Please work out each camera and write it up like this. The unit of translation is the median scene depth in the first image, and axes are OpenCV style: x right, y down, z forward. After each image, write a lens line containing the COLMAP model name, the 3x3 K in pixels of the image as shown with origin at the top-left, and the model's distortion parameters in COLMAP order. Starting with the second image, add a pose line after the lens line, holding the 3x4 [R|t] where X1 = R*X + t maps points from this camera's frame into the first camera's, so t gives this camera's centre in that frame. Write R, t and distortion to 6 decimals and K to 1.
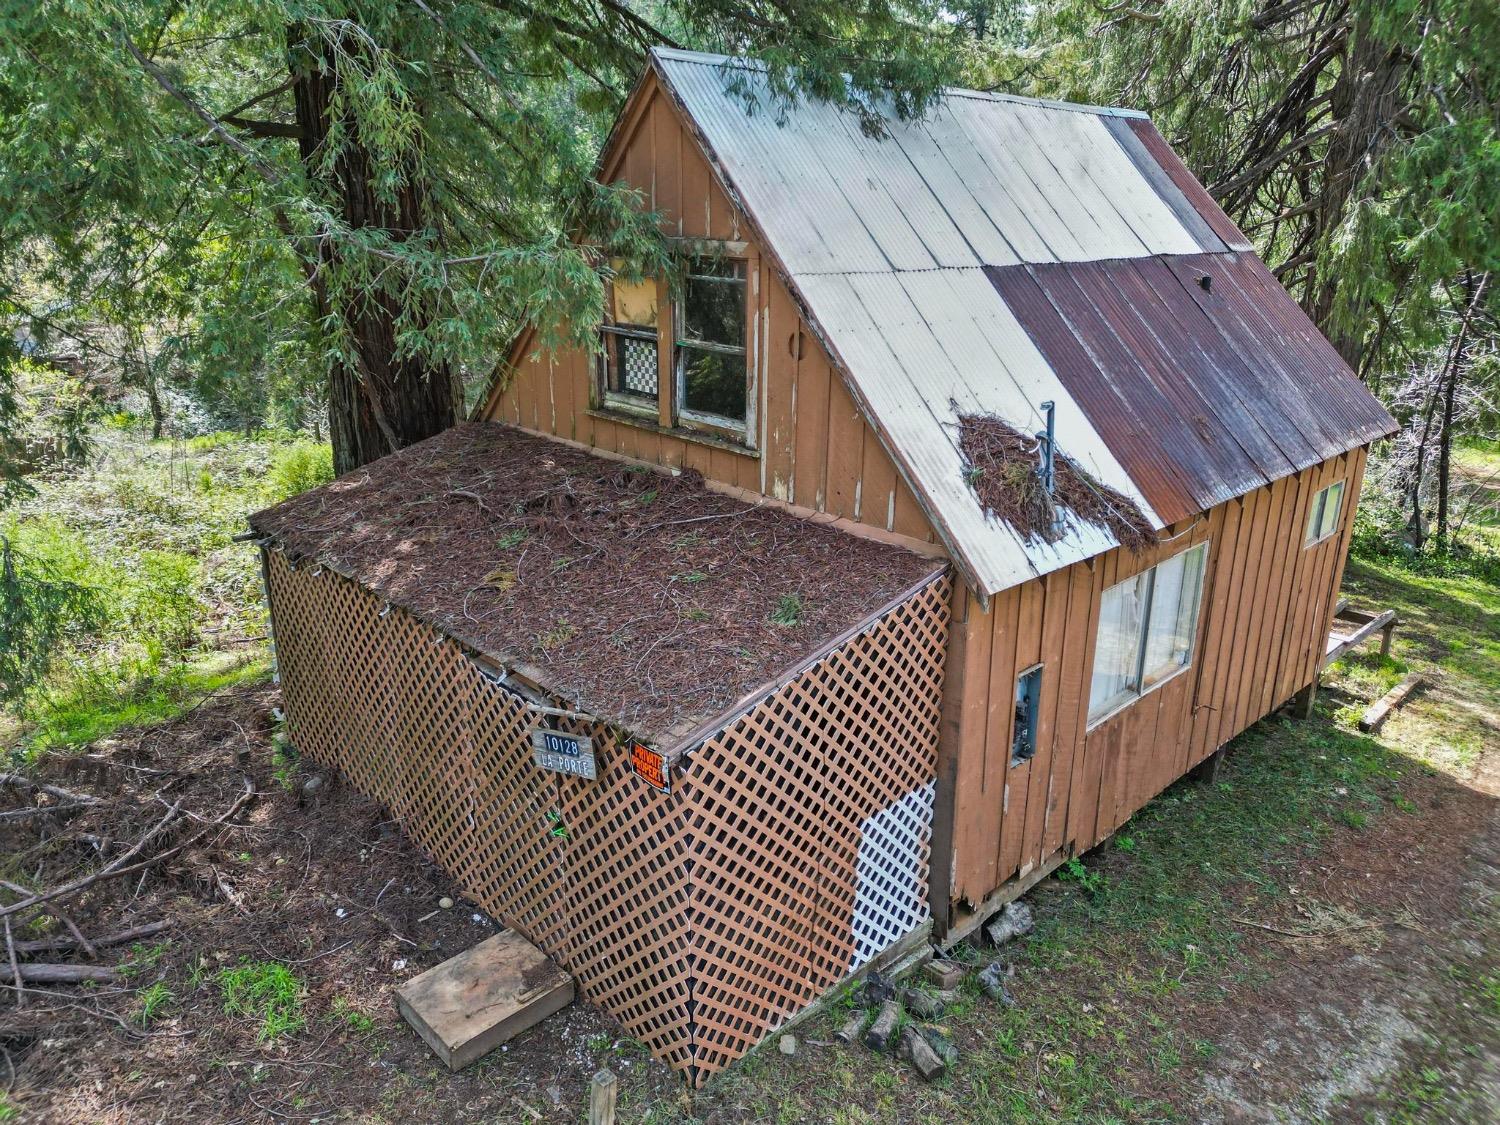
lens RADIAL K [[1052.4, 0, 758.2], [0, 1052.4, 565.2], [0, 0, 1]] dist [0.028698, -0.012605]
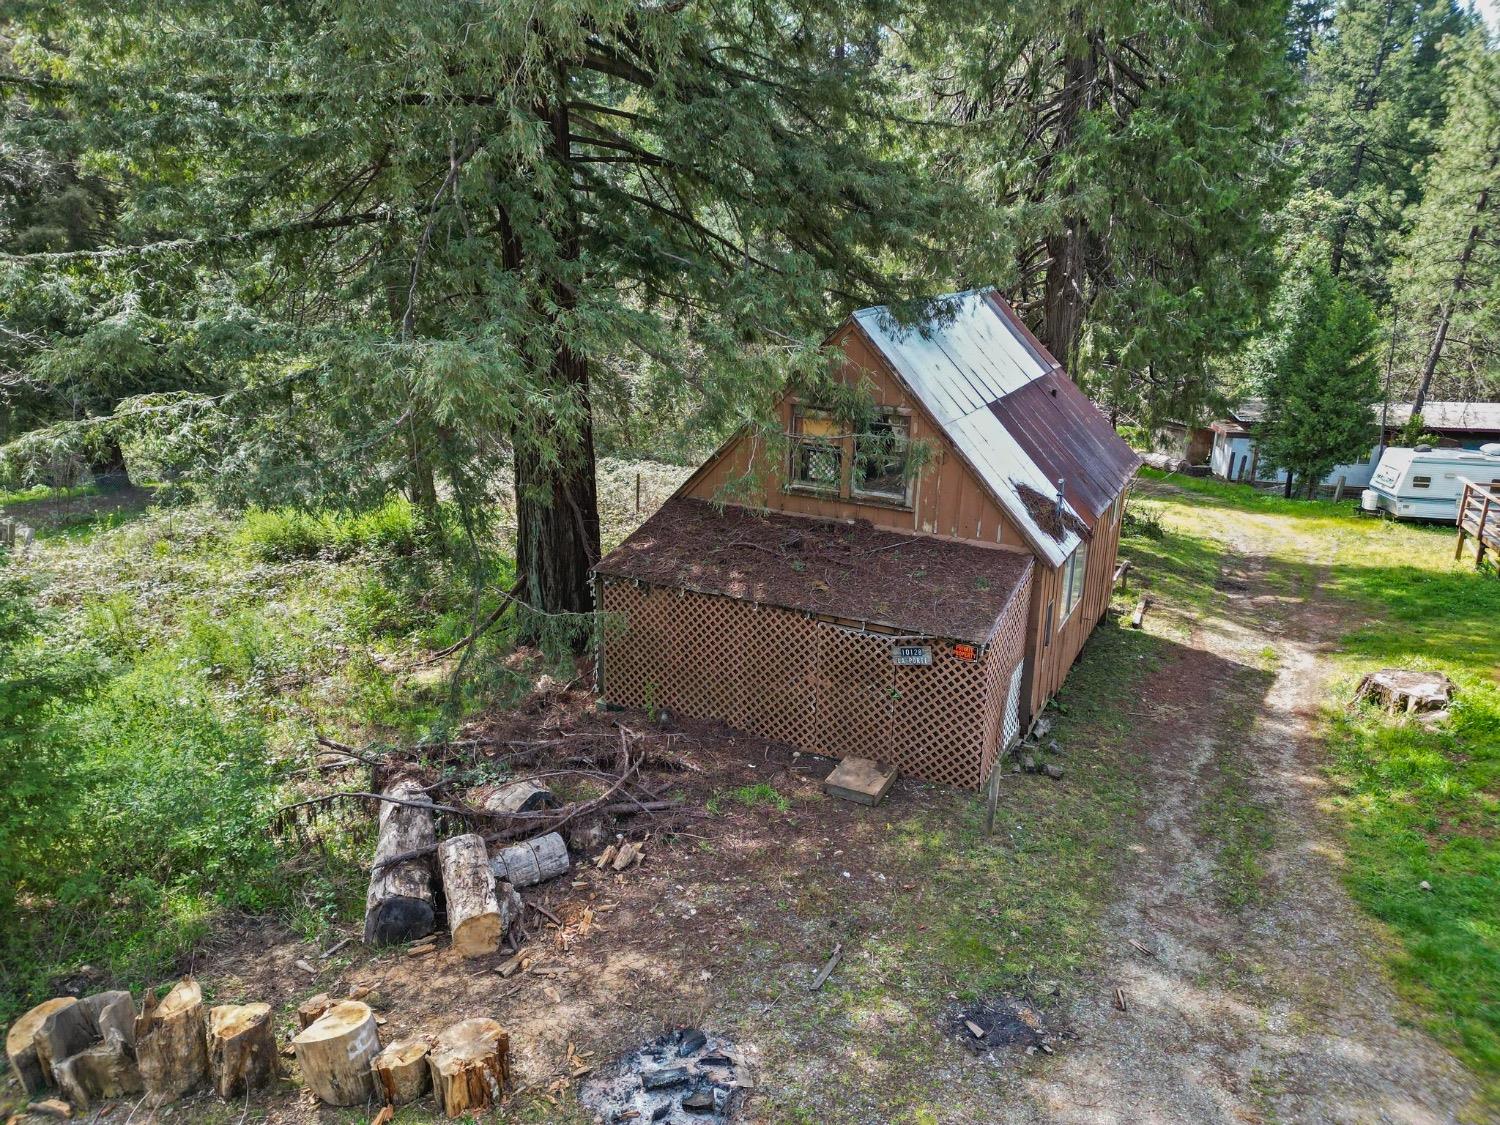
lens RADIAL K [[1052.4, 0, 742.9], [0, 1052.4, 566.3], [0, 0, 1]] dist [0.028698, -0.012605]
pose [[0.949674, -0.097574, 0.297655, -0.846494], [0.097644, 0.995113, 0.014674, -0.057011], [-0.297633, 0.015128, 0.954561, -0.746714]]
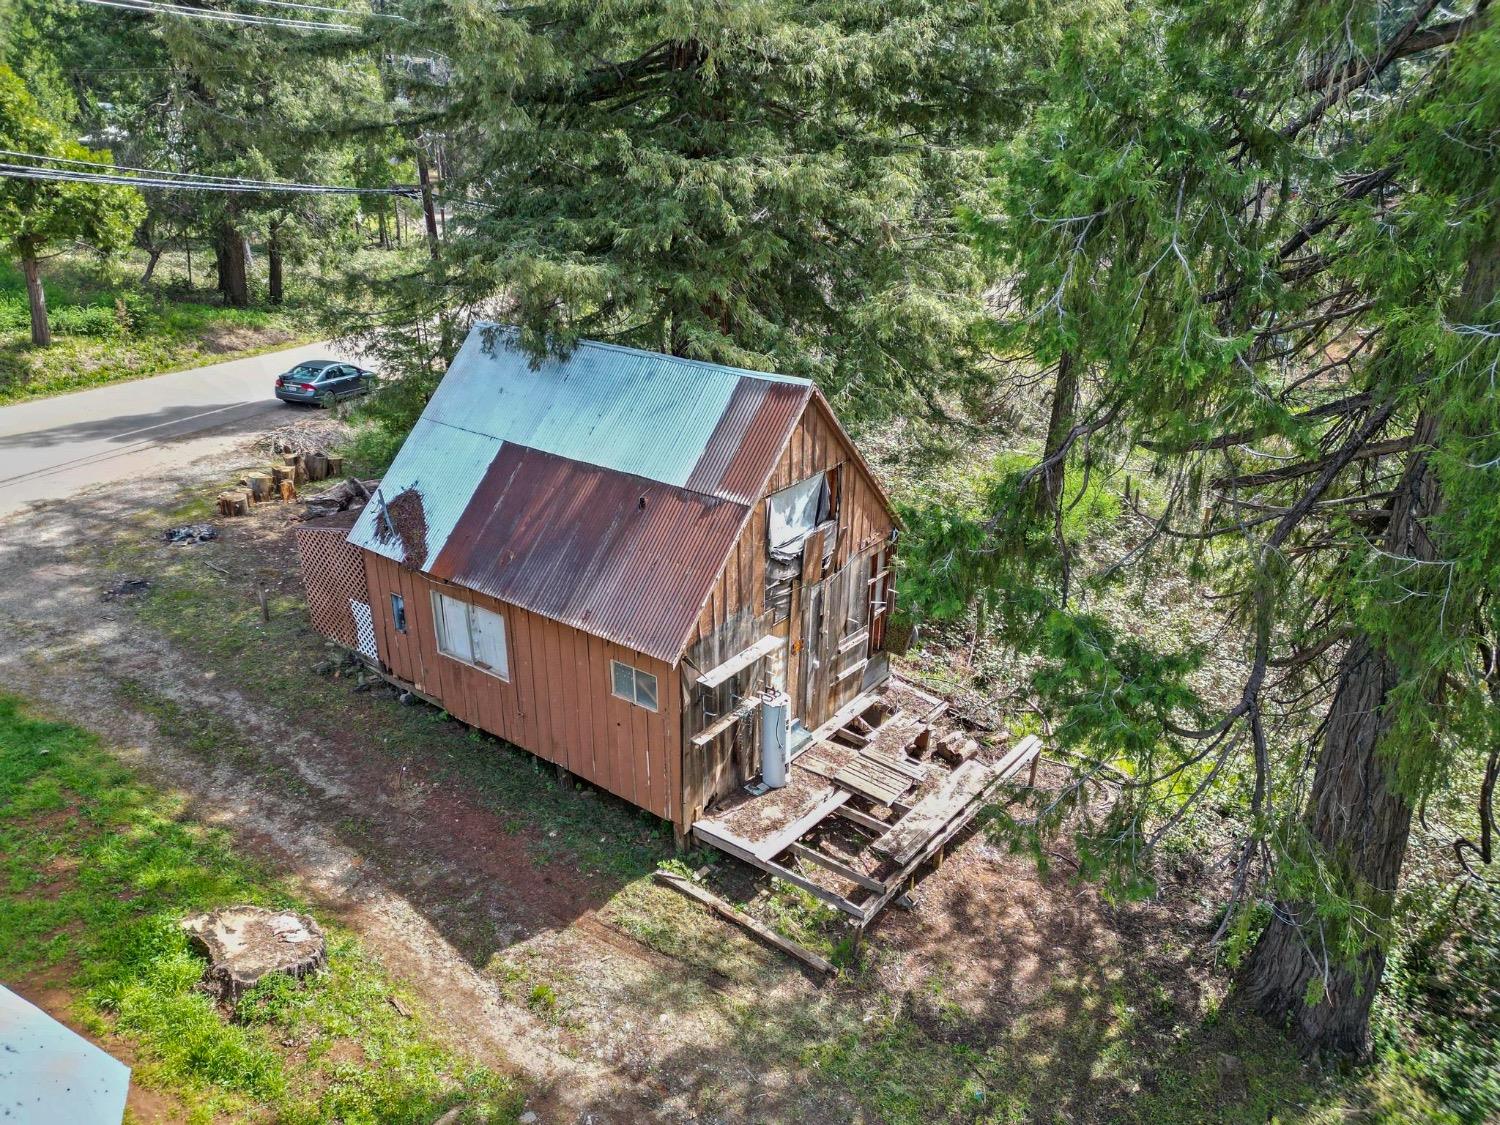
lens RADIAL K [[1052.4, 0, 747.8], [0, 1052.4, 558.2], [0, 0, 1]] dist [0.028698, -0.012605]
pose [[0.169186, 0.387165, -0.906355, 2.303285], [-0.317150, 0.892085, 0.321869, -0.911746], [0.933162, 0.232995, 0.273718, 0.949849]]
